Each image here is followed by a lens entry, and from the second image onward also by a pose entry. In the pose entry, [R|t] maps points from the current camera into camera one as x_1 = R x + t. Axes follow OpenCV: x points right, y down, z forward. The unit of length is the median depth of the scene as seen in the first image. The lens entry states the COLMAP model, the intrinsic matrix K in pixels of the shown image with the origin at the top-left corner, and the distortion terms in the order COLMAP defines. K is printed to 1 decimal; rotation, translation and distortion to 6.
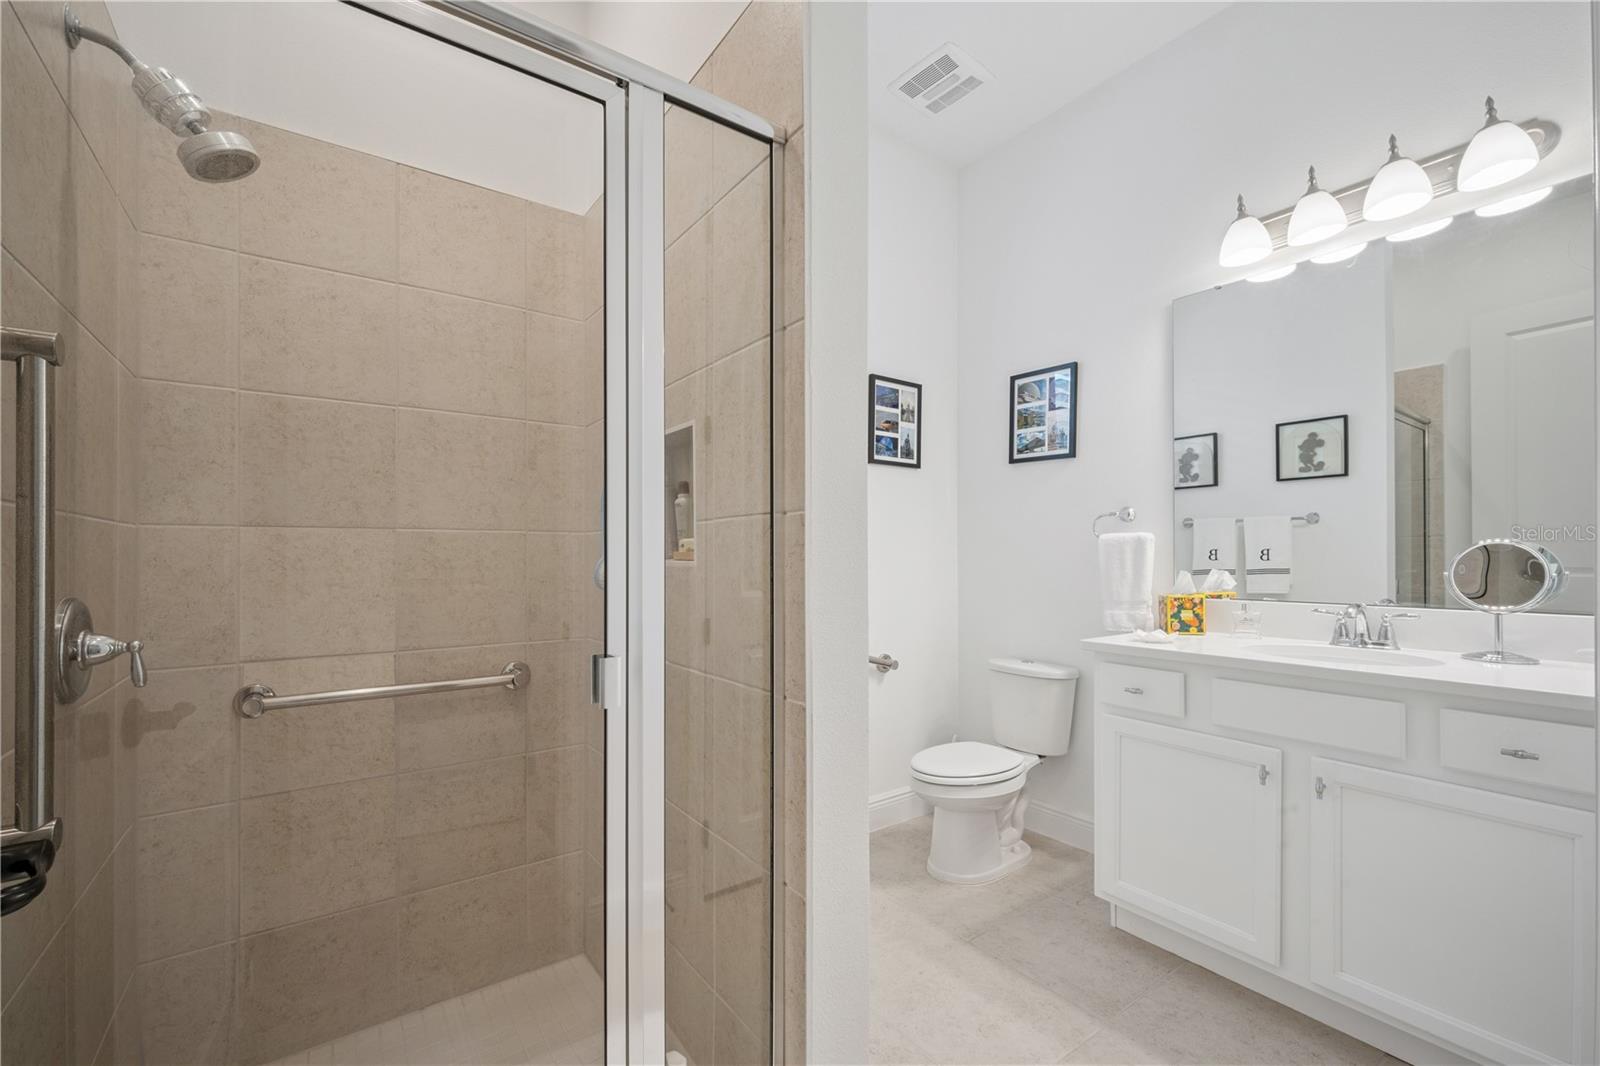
lens RADIAL K [[664.5, 0, 769.6], [0, 664.5, 559.6], [0, 0, 1]] dist [0.002943, -0.001130]
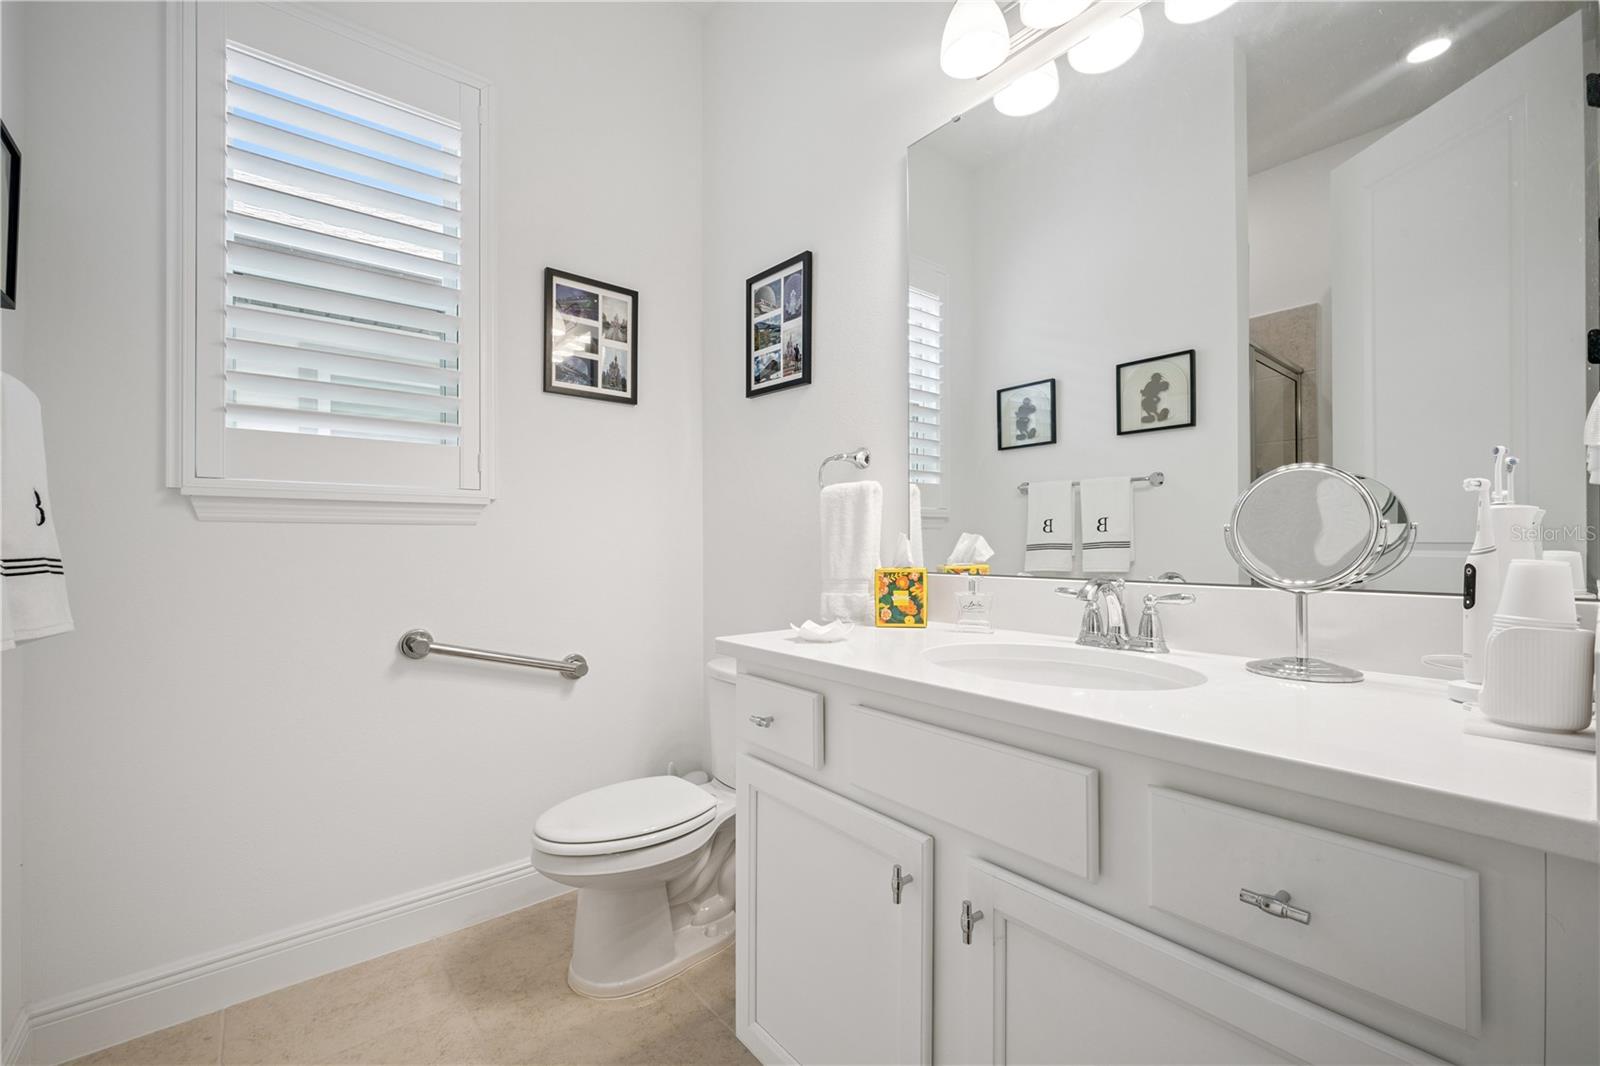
lens RADIAL K [[664.5, 0, 760.9], [0, 664.5, 546.9], [0, 0, 1]] dist [0.002943, -0.001130]
pose [[0.998315, 0.001247, 0.058012, 0.335910], [-0.001238, 0.999999, -0.000199, 0.024021], [-0.058012, 0.000127, 0.998316, 0.255805]]
